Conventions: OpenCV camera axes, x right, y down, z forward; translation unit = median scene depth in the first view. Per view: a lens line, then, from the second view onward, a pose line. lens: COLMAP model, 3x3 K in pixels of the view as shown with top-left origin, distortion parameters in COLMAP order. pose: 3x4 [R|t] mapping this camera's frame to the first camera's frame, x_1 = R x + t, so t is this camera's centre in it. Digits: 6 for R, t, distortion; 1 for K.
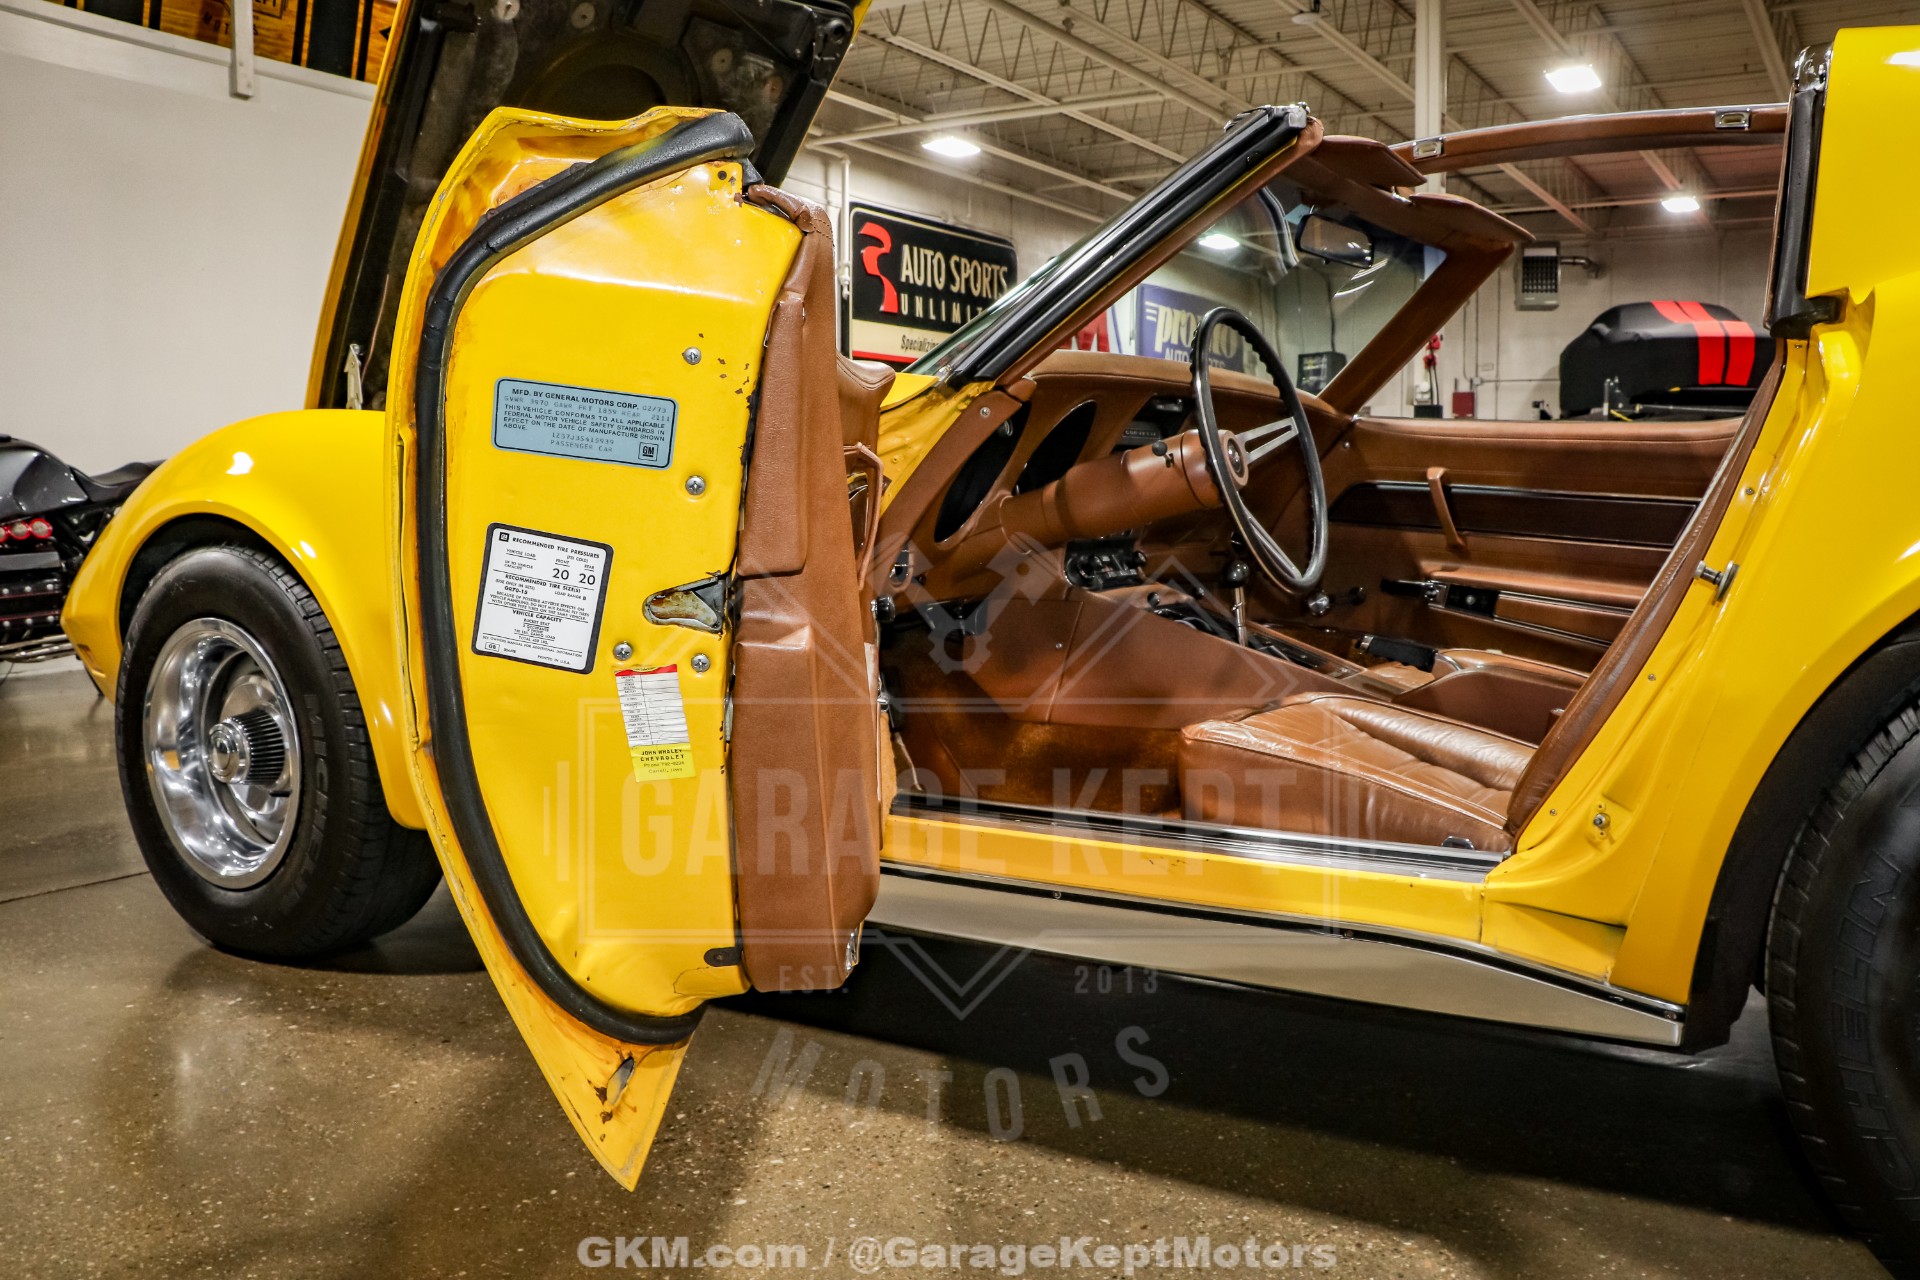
lens RADIAL K [[1656.8, 0, 961.1], [0, 1656.8, 638.3], [0, 0, 1]] dist [-0.162469, 0.187565]
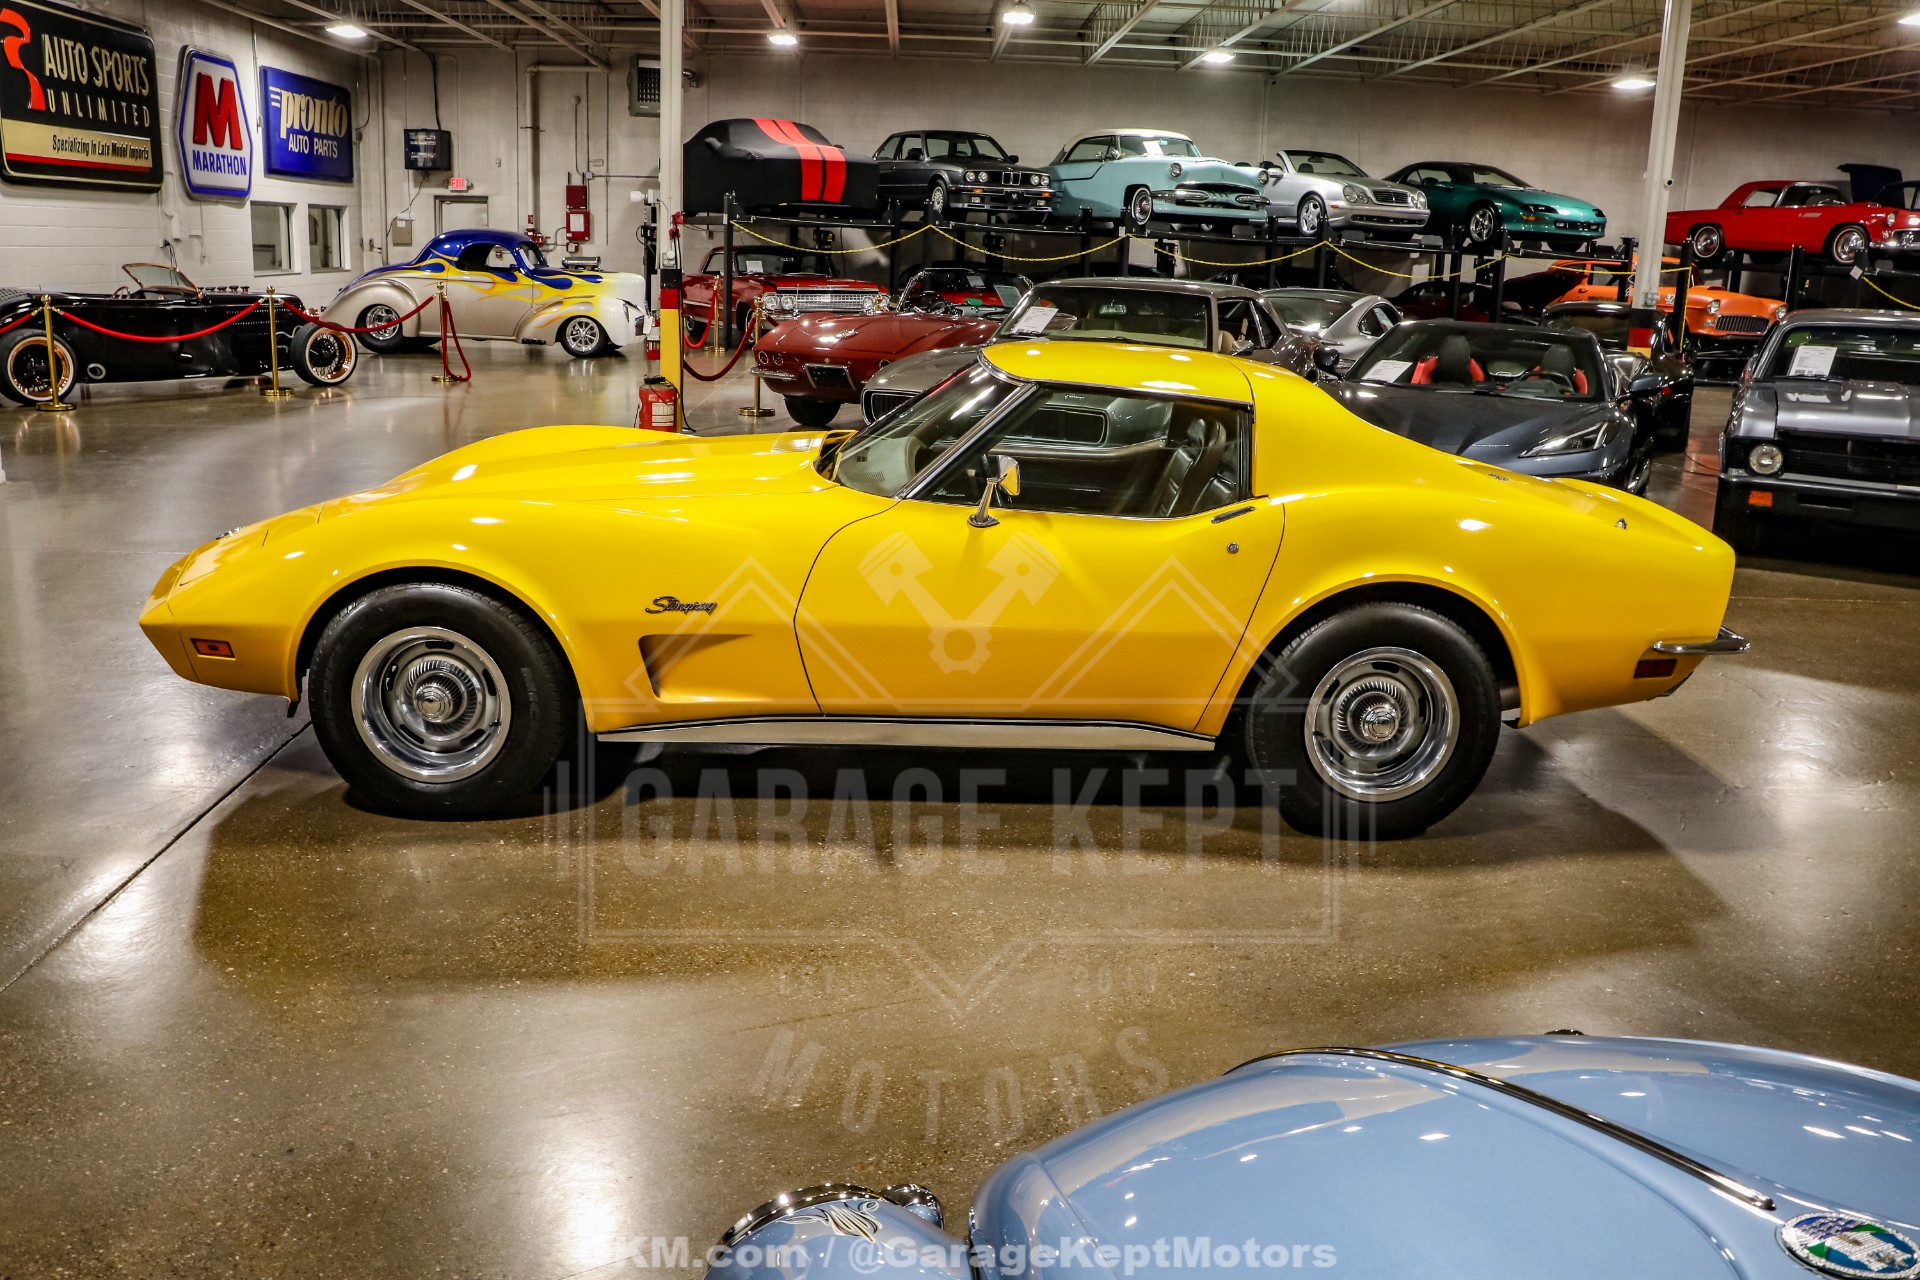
lens RADIAL K [[1656.8, 0, 961.1], [0, 1656.8, 638.3], [0, 0, 1]] dist [-0.162469, 0.187565]
pose [[0.839281, -0.102647, 0.533920, -0.112364], [0.018934, 0.986939, 0.159978, -0.032023], [-0.543367, -0.124157, 0.830263, -0.088847]]
